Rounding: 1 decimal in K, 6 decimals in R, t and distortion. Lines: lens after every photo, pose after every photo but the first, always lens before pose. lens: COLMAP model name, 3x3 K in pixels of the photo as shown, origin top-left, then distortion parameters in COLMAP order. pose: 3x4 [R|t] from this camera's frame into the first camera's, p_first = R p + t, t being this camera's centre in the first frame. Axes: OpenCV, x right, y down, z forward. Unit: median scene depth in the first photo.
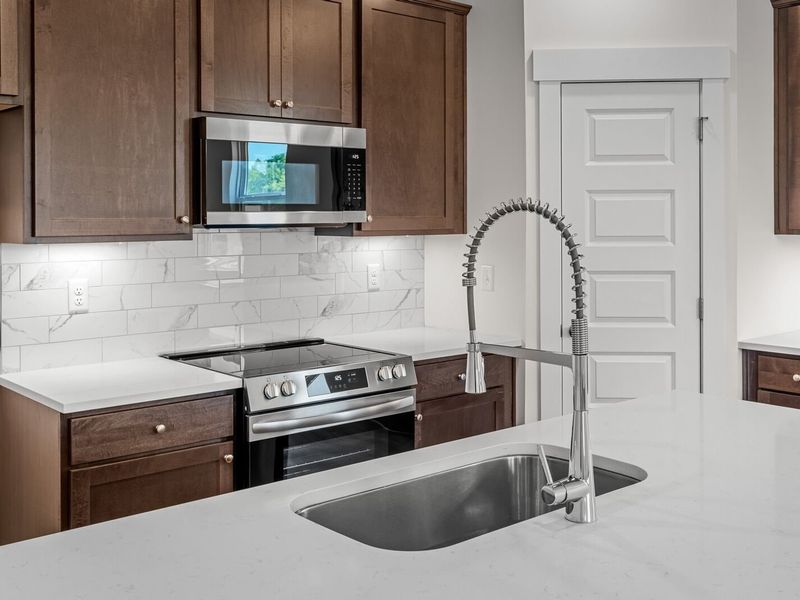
lens RADIAL K [[894.2, 0, 399.1], [0, 894.2, 220.4], [0, 0, 1]] dist [0.014131, 0.000000]
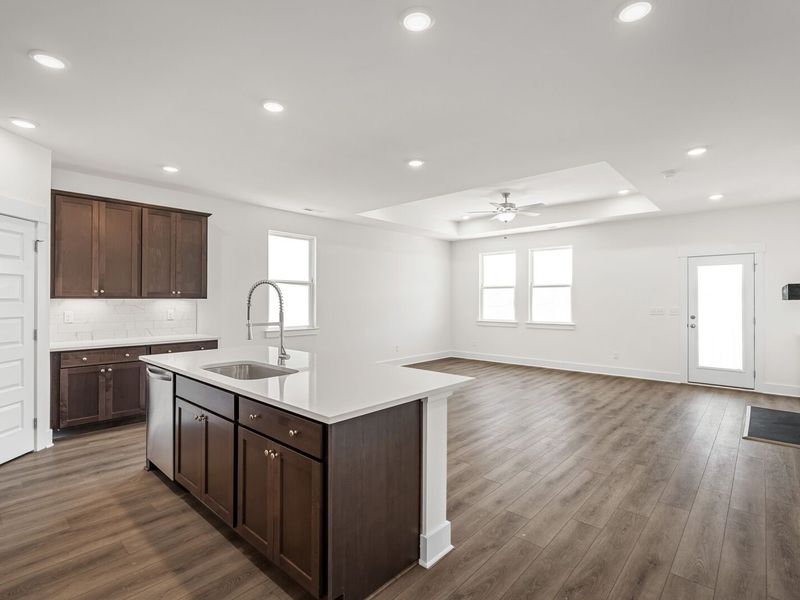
lens RADIAL K [[403.0, 0, 400.9], [0, 403.0, 297.3], [0, 0, 1]] dist [-0.003177, 0.001079]
pose [[-0.119298, 0.008454, 0.992822, -0.686610], [0.003698, 0.999961, -0.008070, 0.025666], [-0.992852, 0.002709, -0.119325, 0.301655]]
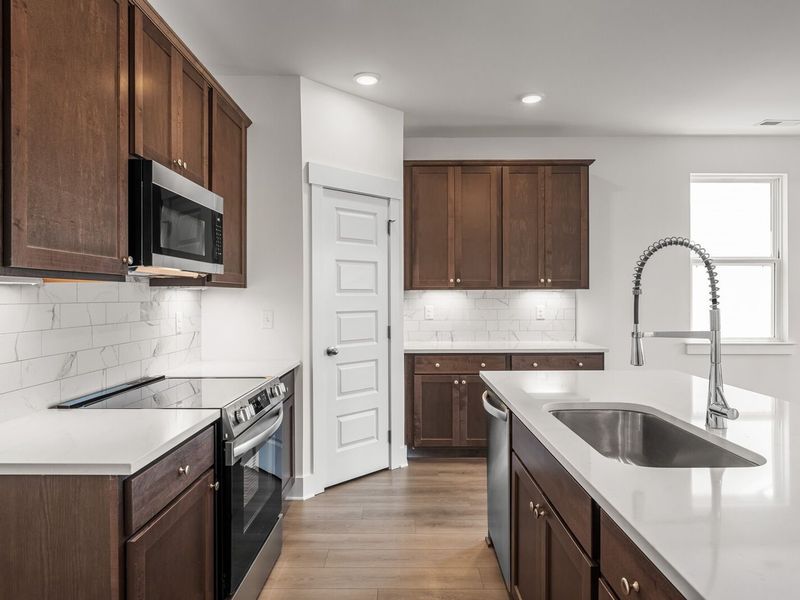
lens RADIAL K [[510.5, 0, 398.7], [0, 510.5, 297.3], [0, 0, 1]] dist [-0.007257, 0.000705]
pose [[0.663718, -0.000590, 0.747982, -0.395744], [0.005643, 0.999975, -0.004219, 0.037776], [-0.747961, 0.007022, 0.663705, 0.350890]]
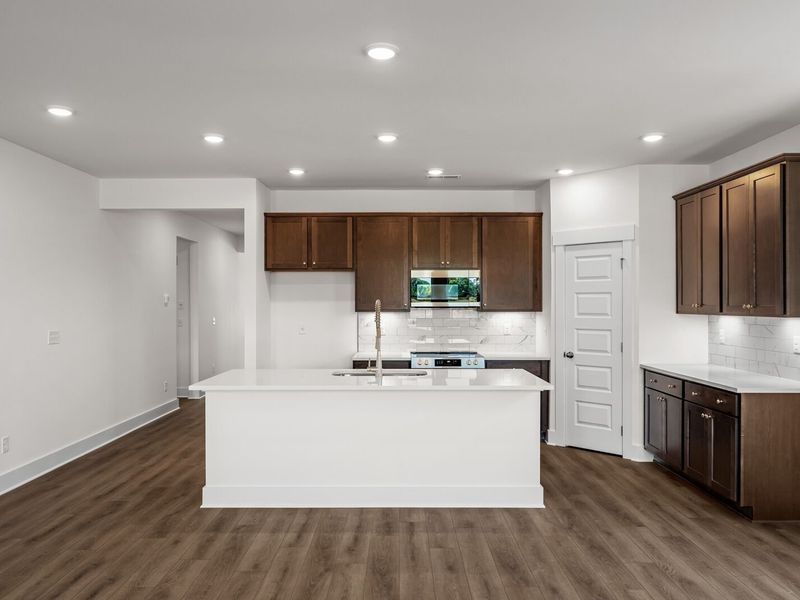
lens RADIAL K [[601.2, 0, 397.1], [0, 601.2, 306.8], [0, 0, 1]] dist [-0.004403, 0.006288]
pose [[0.752362, 0.006461, -0.658719, 0.910859], [-0.004697, 0.999979, 0.004443, -0.002637], [0.658734, -0.000248, 0.752376, -0.451503]]
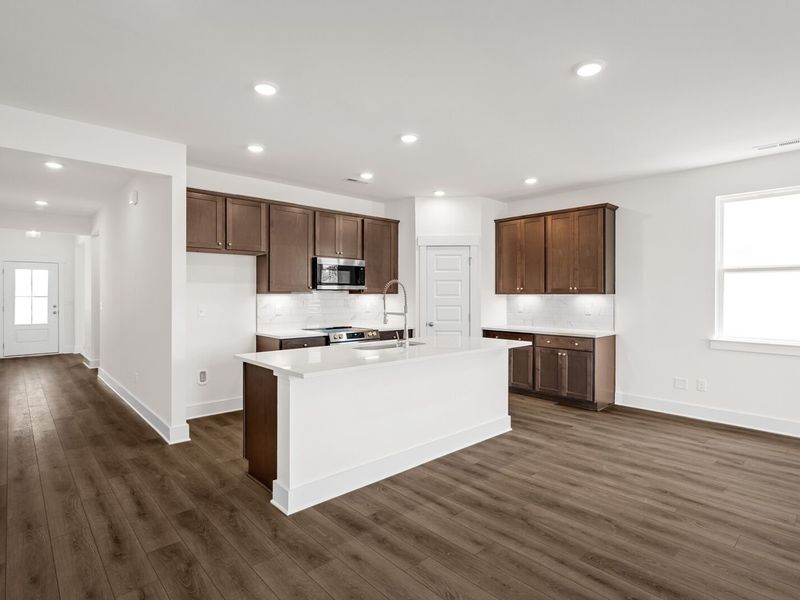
lens RADIAL K [[426.0, 0, 400.2], [0, 426.0, 297.1], [0, 0, 1]] dist [-0.007649, 0.001494]
pose [[0.999624, 0.004104, 0.027098, 0.048337], [-0.004111, 0.999992, 0.000194, 0.028854], [-0.027097, -0.000305, 0.999633, -0.535506]]
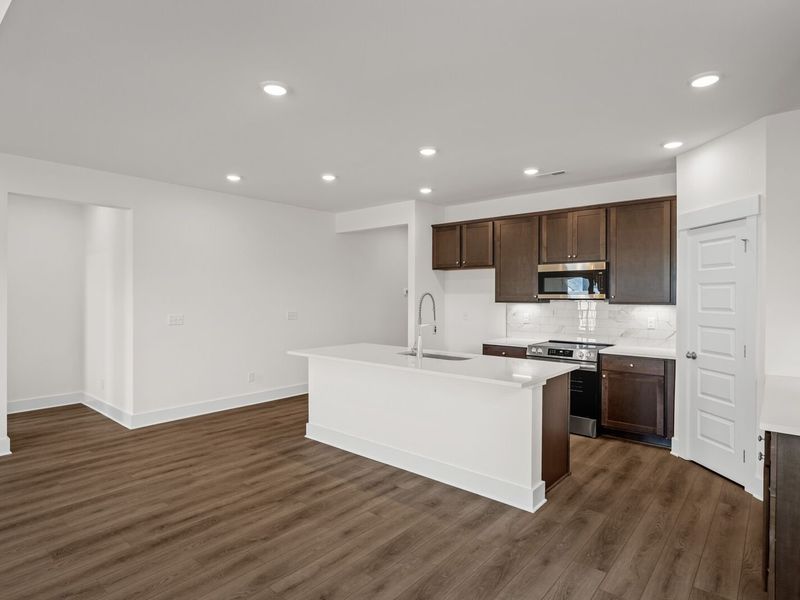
lens RADIAL K [[447.7, 0, 397.2], [0, 447.7, 297.6], [0, 0, 1]] dist [-0.001807, -0.000384]
pose [[0.144936, 0.009335, -0.989397, 1.121670], [-0.007710, 0.999936, 0.008305, -0.006114], [0.989411, 0.006425, 0.144999, 0.228097]]
